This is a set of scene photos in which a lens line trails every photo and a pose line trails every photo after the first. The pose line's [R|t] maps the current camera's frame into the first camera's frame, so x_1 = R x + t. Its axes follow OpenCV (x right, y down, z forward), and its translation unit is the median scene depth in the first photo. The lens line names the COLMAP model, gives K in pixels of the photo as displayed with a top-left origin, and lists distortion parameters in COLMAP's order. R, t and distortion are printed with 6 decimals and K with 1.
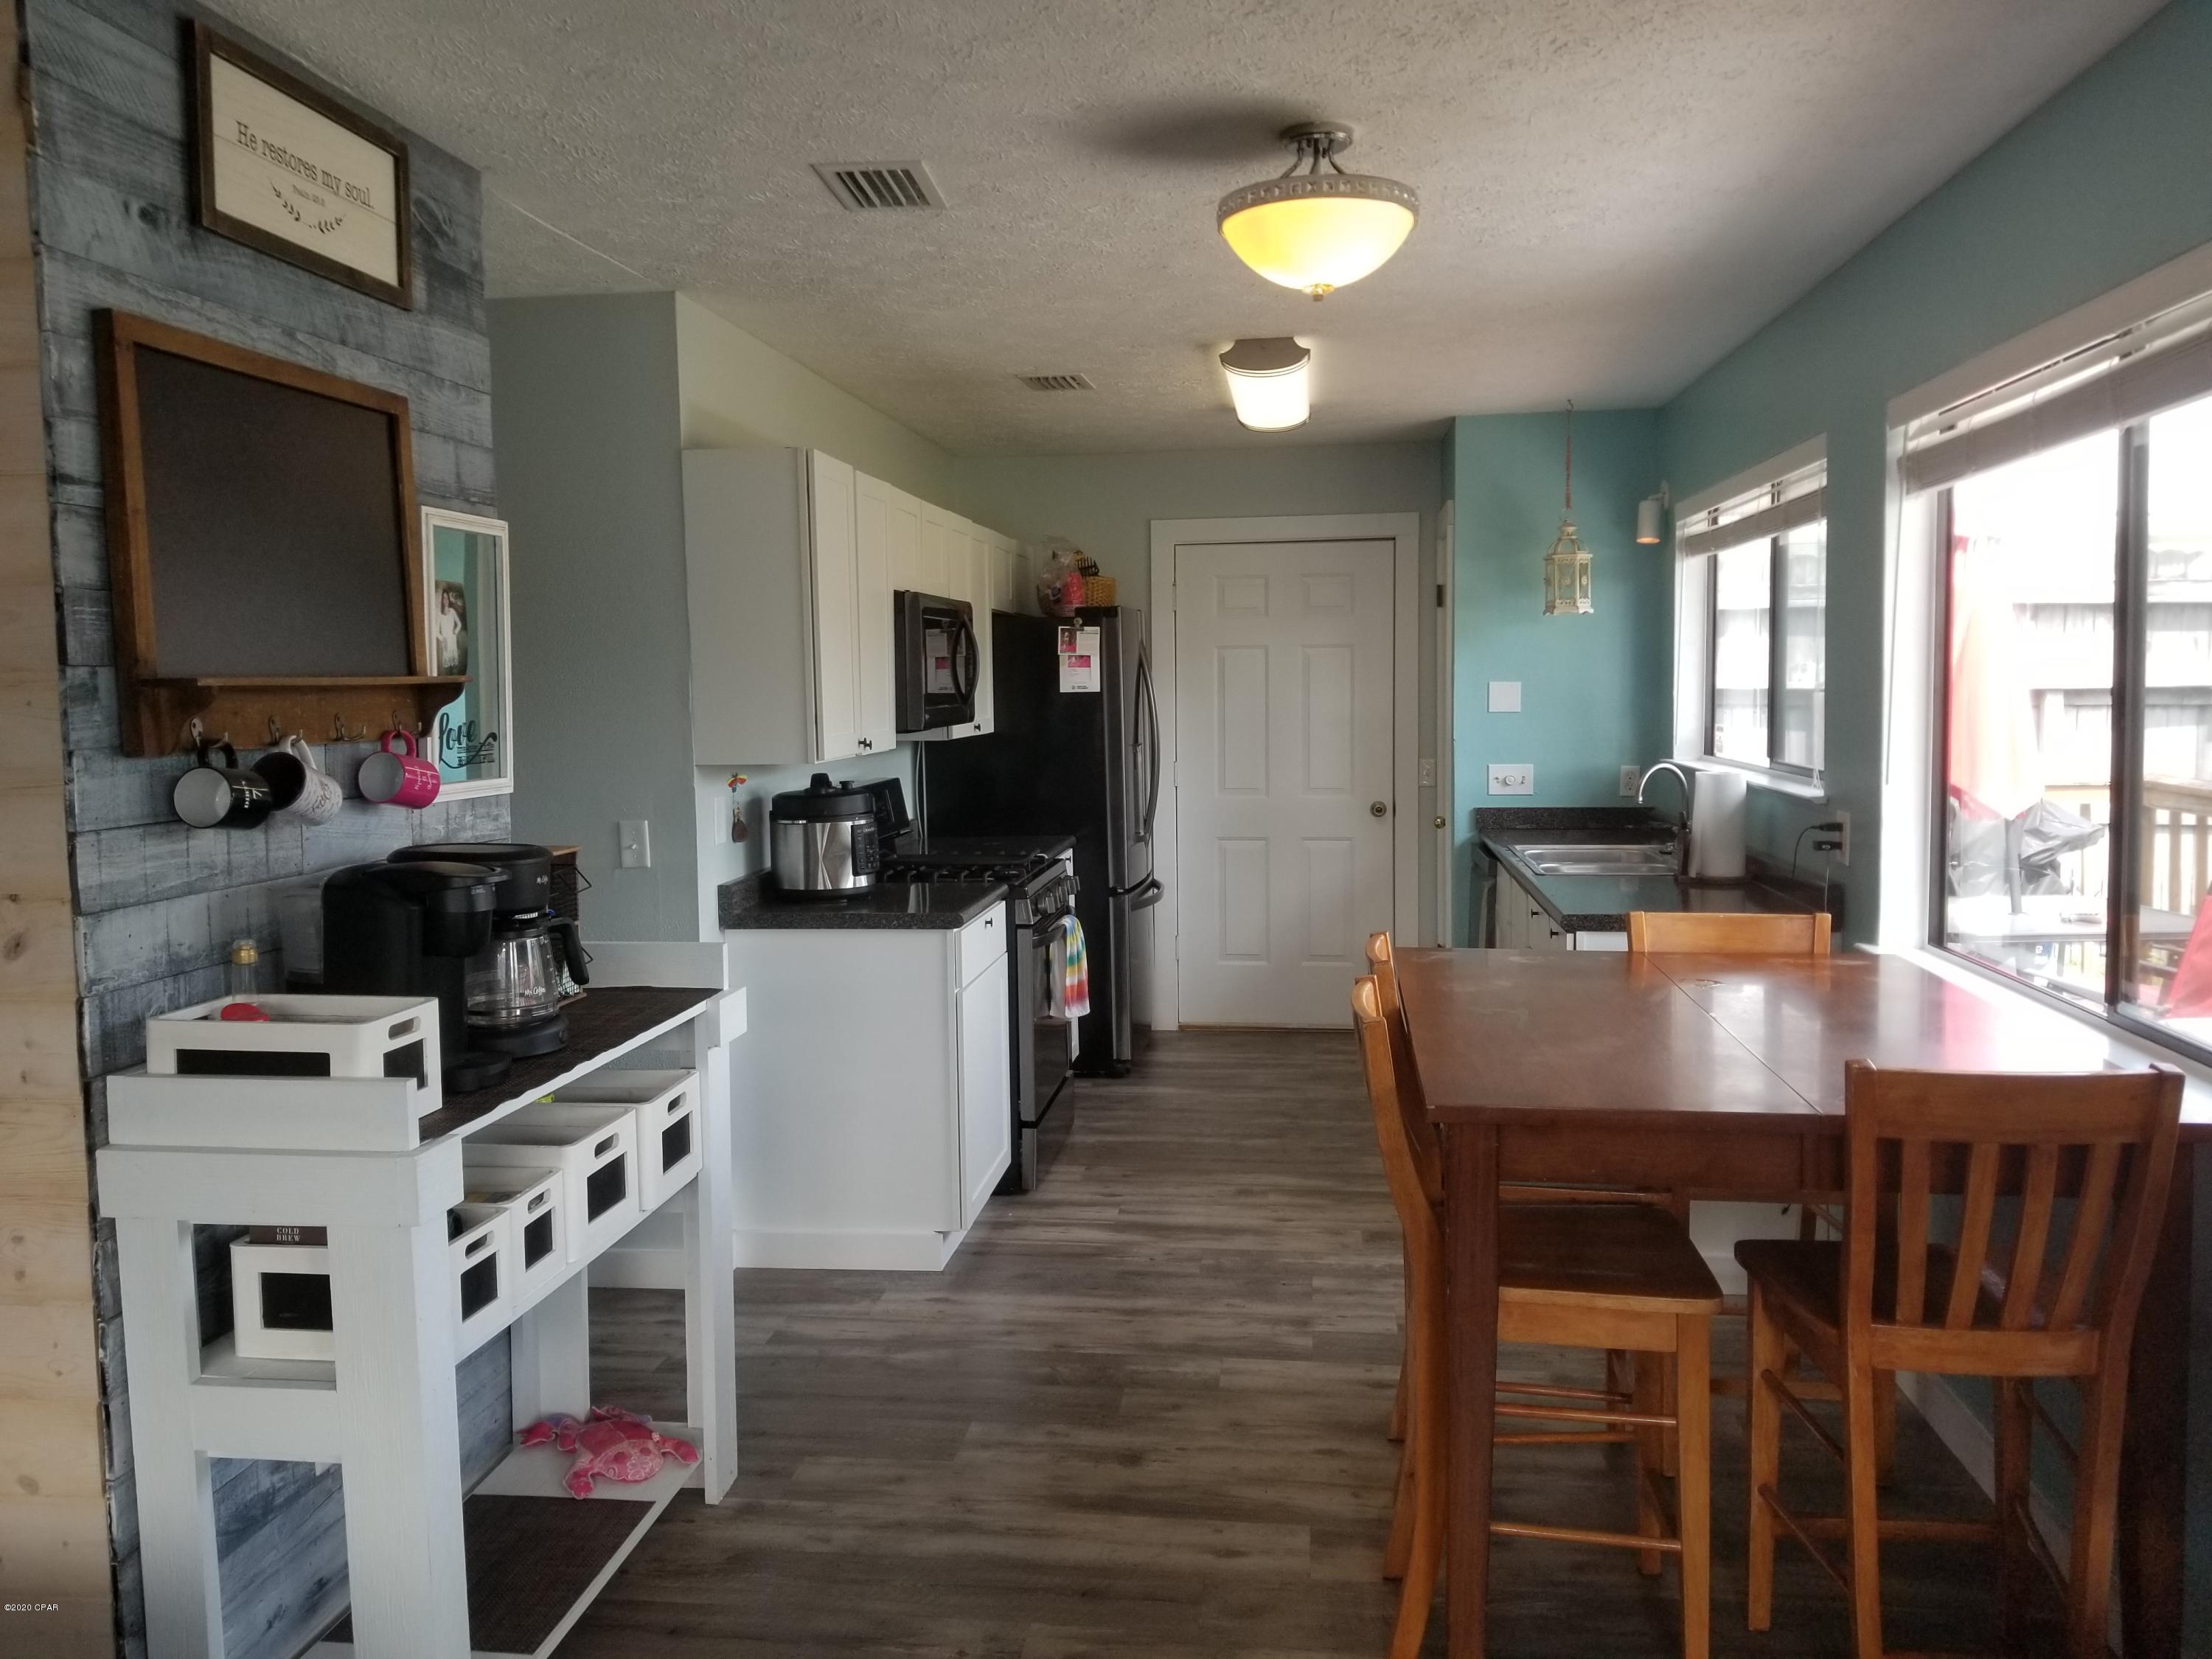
lens RADIAL K [[1744.6, 0, 1112.6], [0, 1744.6, 787.5], [0, 0, 1]] dist [0.067347, -0.130001]
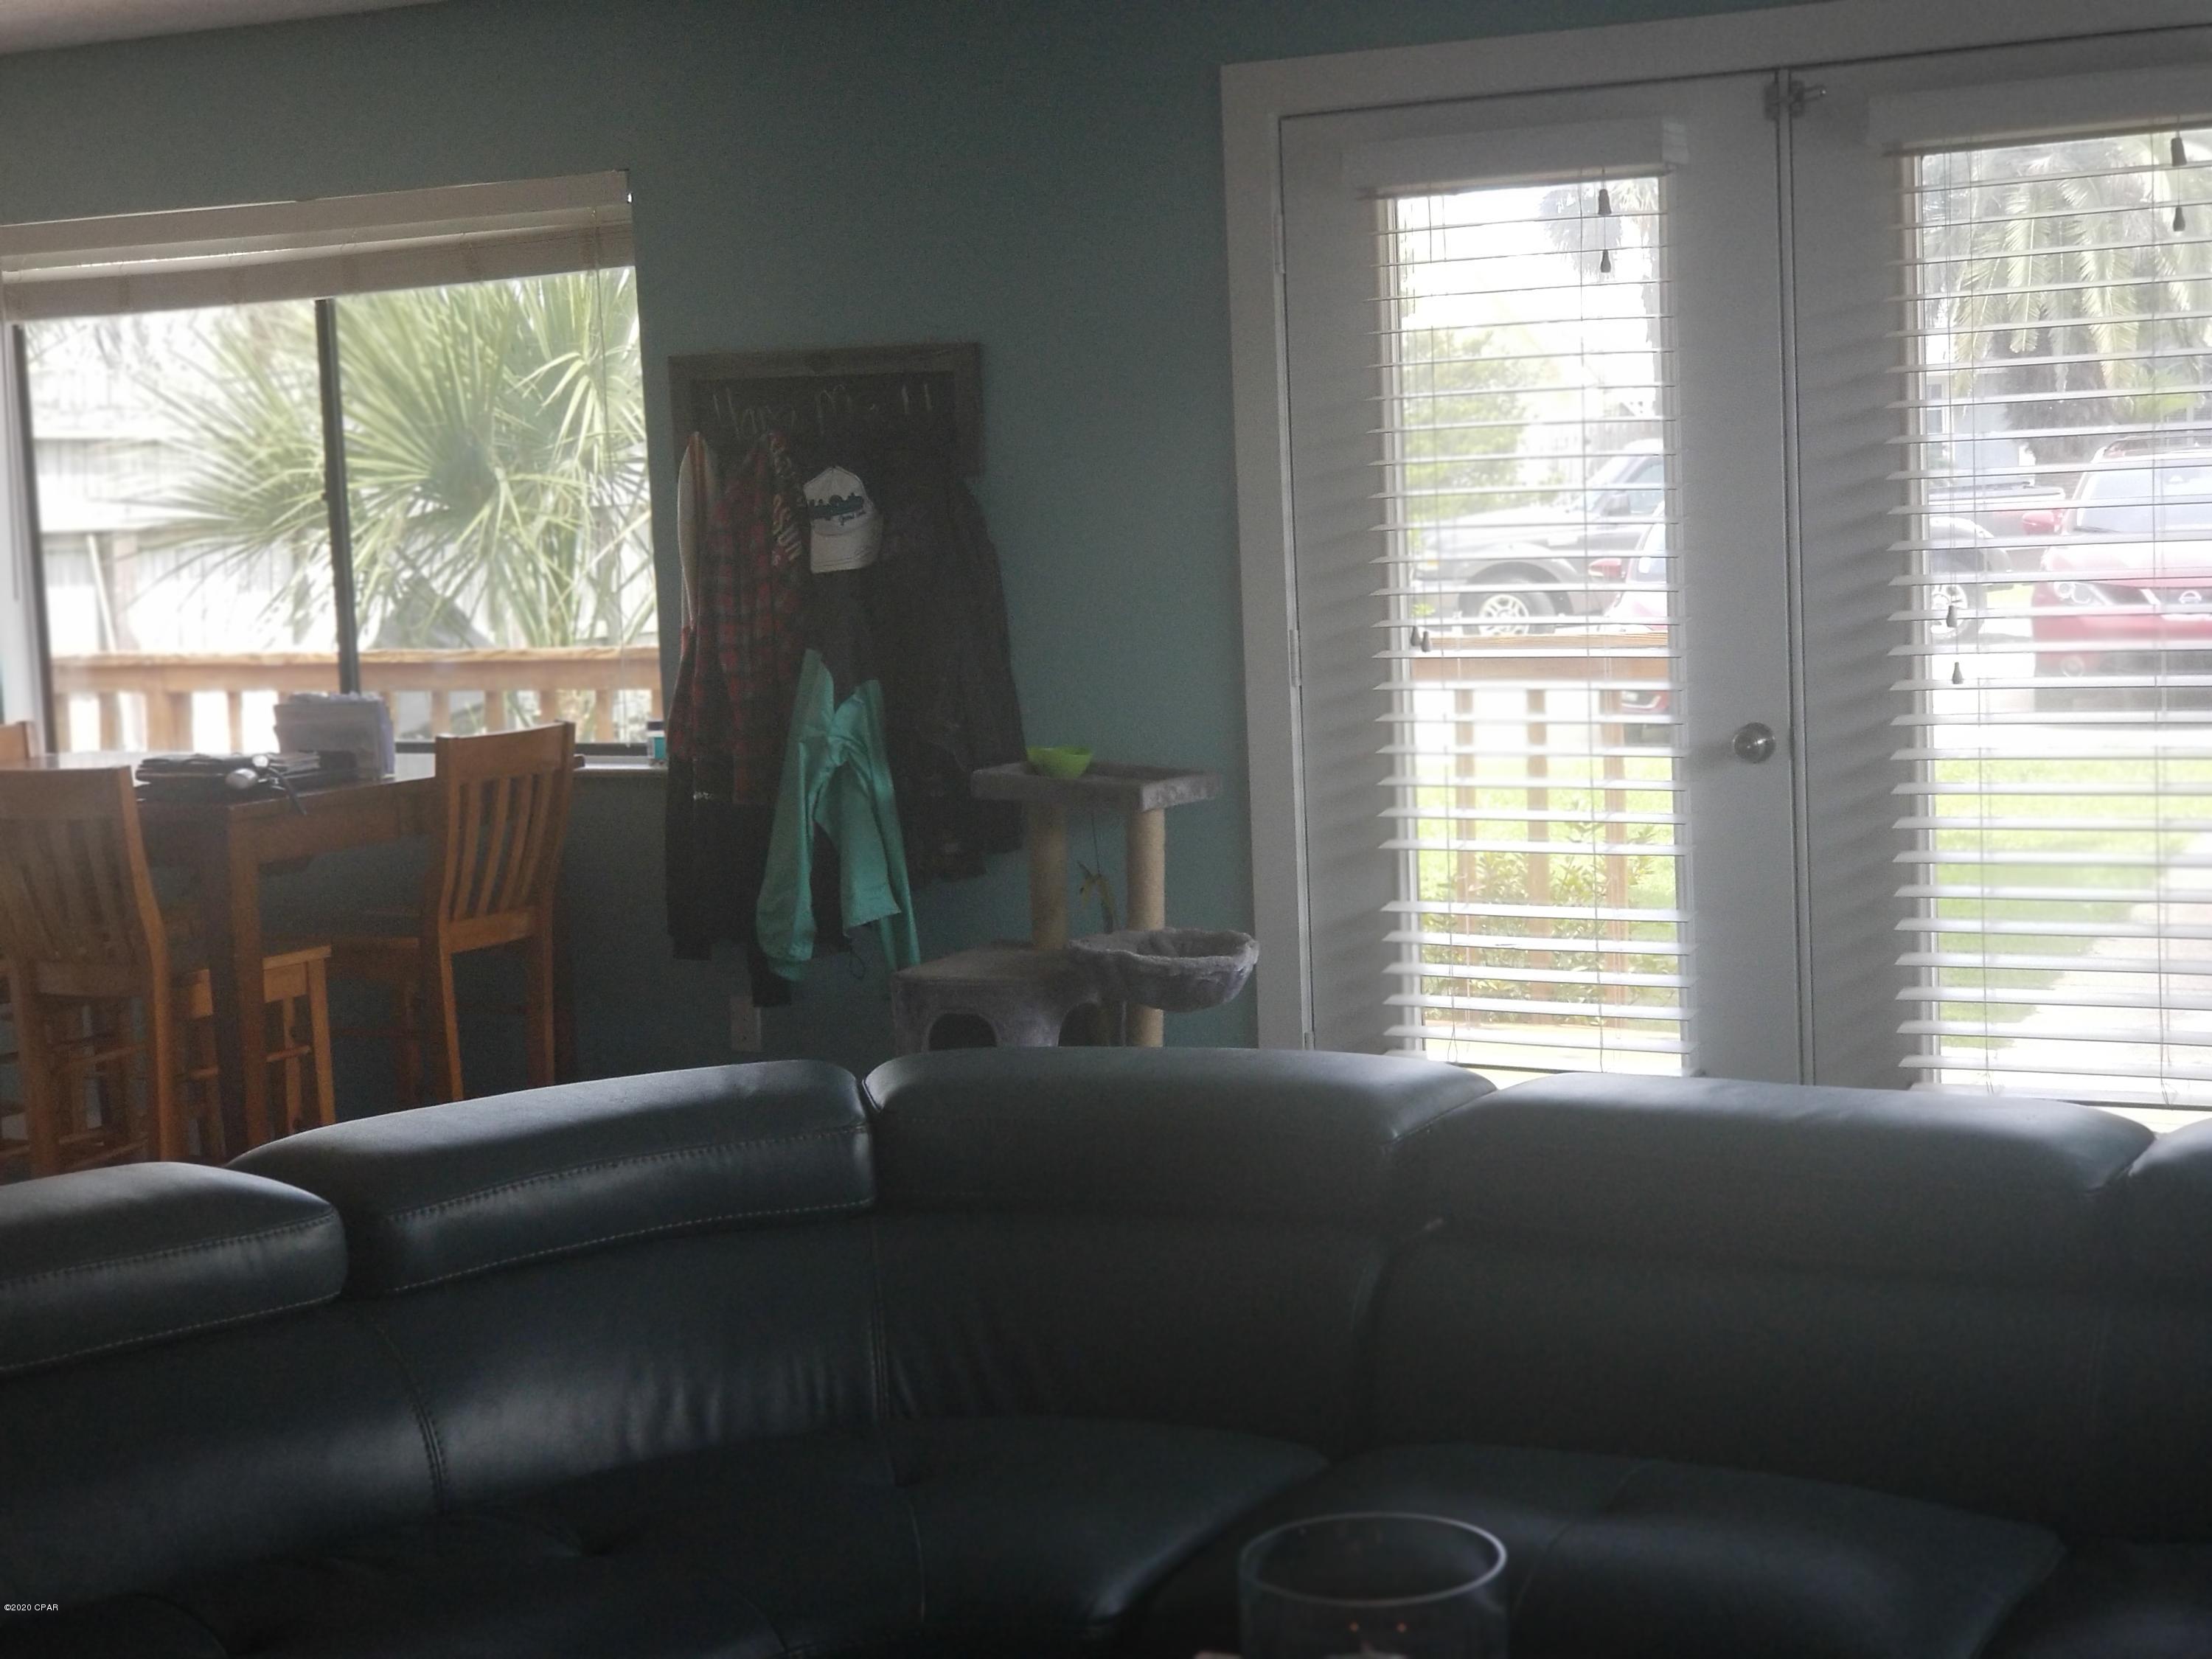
lens RADIAL K [[3388.5, 0, 1105.1], [0, 3388.5, 794.3], [0, 0, 1]] dist [0.174457, -0.318212]
pose [[0.360693, -0.089039, 0.928425, -1.558533], [0.096709, 0.993638, 0.057722, 0.071130], [-0.927657, 0.068967, 0.367009, -0.432497]]
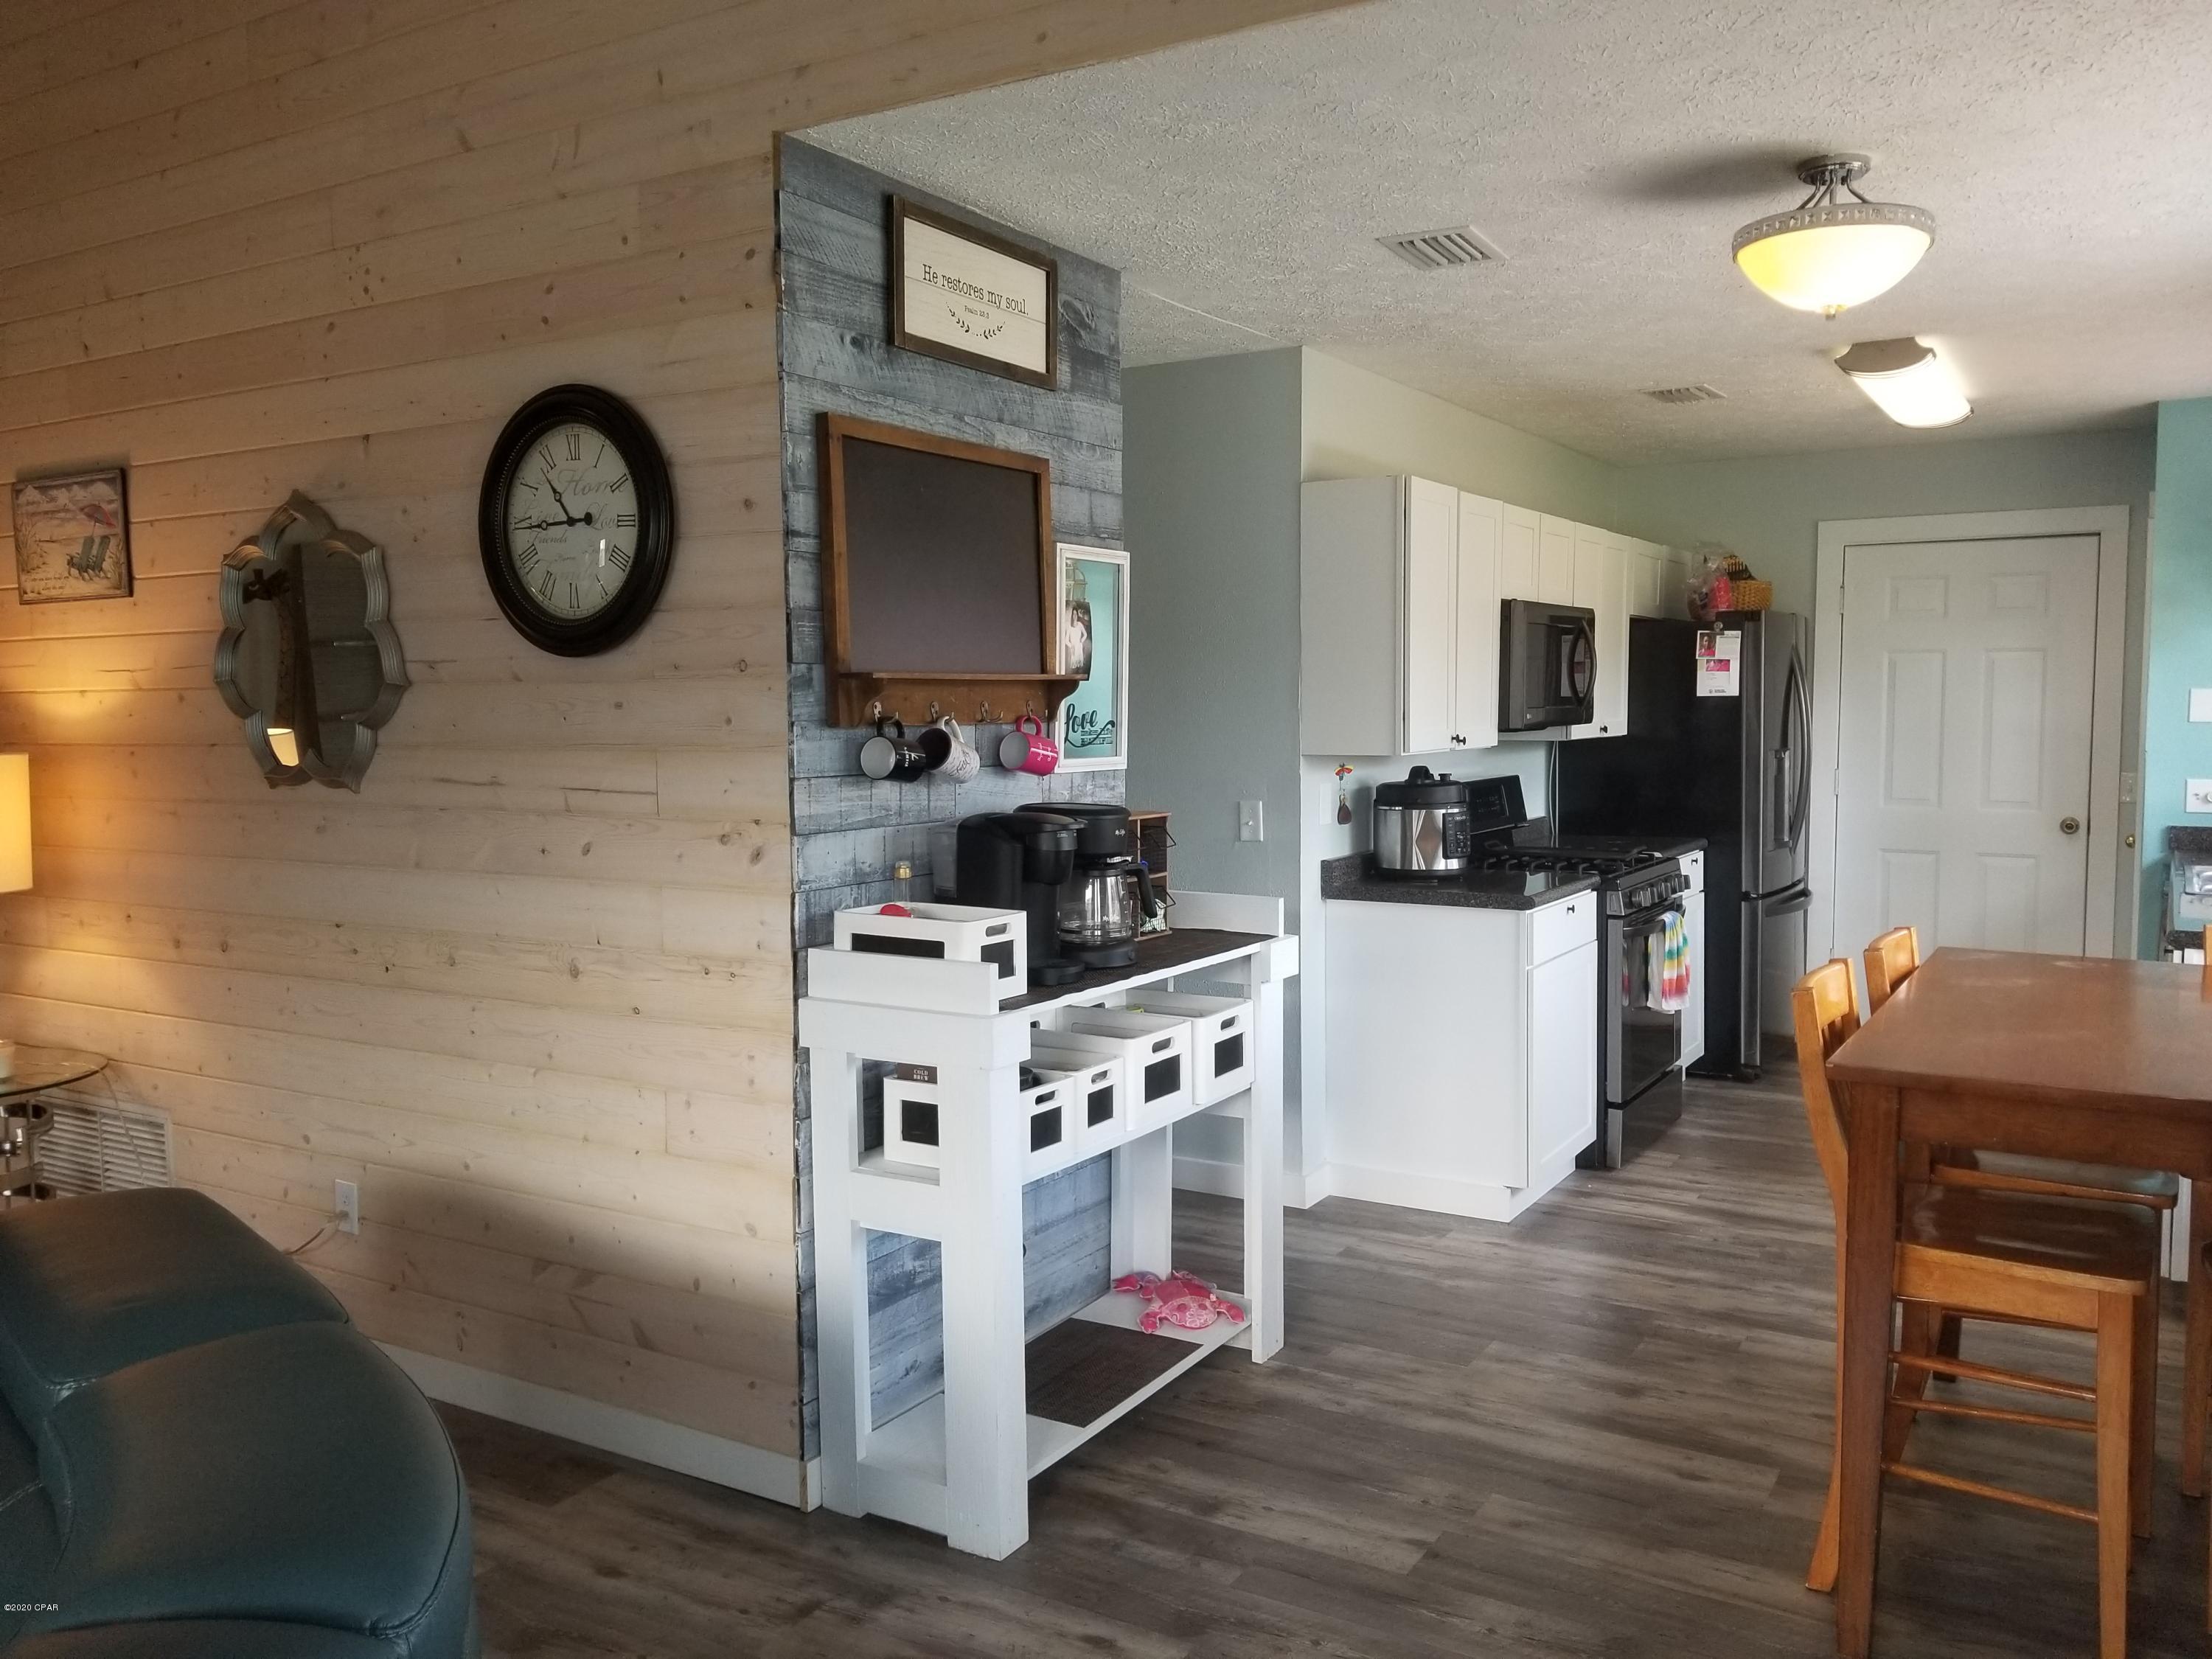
lens RADIAL K [[1744.6, 0, 1112.6], [0, 1744.6, 787.5], [0, 0, 1]] dist [0.067347, -0.130001]
pose [[0.912507, 0.027895, -0.408109, 0.163459], [-0.030341, 0.999540, 0.000480, 0.016943], [0.407935, 0.011945, 0.912933, -0.143023]]
